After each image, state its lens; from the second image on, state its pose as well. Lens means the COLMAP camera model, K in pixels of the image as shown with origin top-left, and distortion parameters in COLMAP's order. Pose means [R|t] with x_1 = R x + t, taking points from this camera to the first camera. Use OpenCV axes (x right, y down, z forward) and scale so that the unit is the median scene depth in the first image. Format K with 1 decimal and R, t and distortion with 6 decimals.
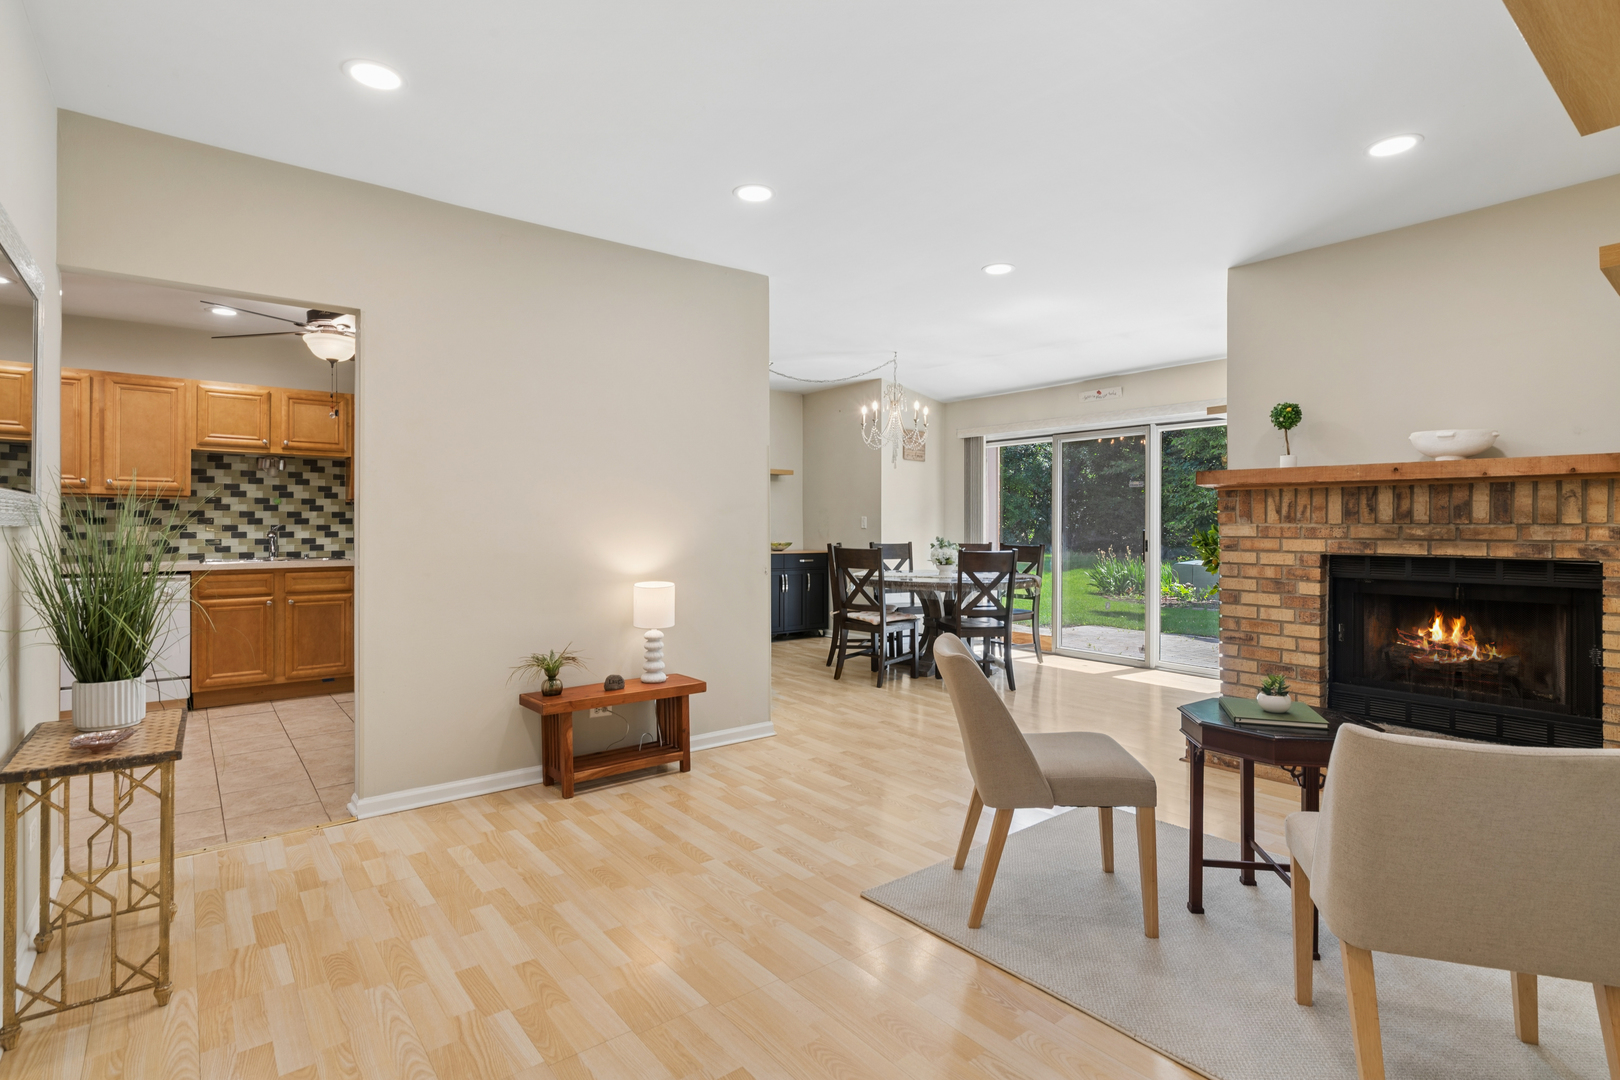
lens RADIAL K [[789.7, 0, 810.1], [0, 789.7, 524.6], [0, 0, 1]] dist [-0.000137, -0.000030]
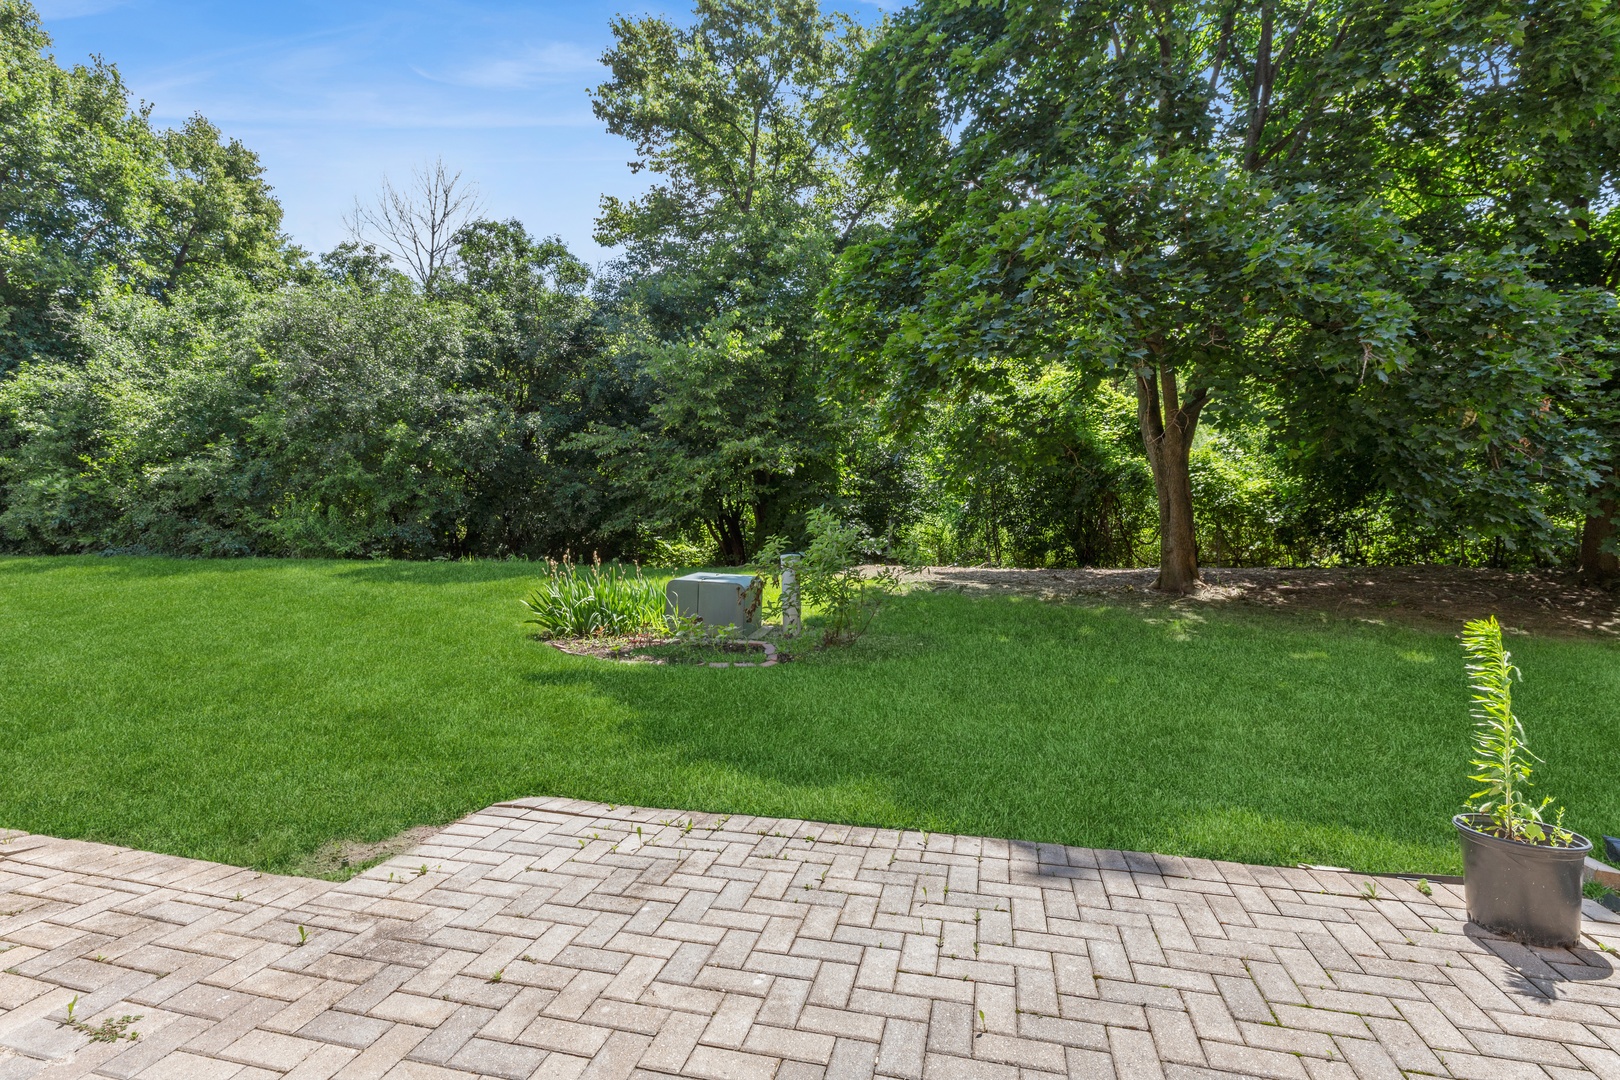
lens RADIAL K [[779.1, 0, 810.0], [0, 779.1, 540.0], [0, 0, 1]] dist [0.001069, 0.000477]
pose [[0.789651, 0.000867, 0.613556, 0.453444], [-0.011803, 0.999835, 0.013778, 0.022922], [-0.613443, -0.018121, 0.789531, 1.165819]]
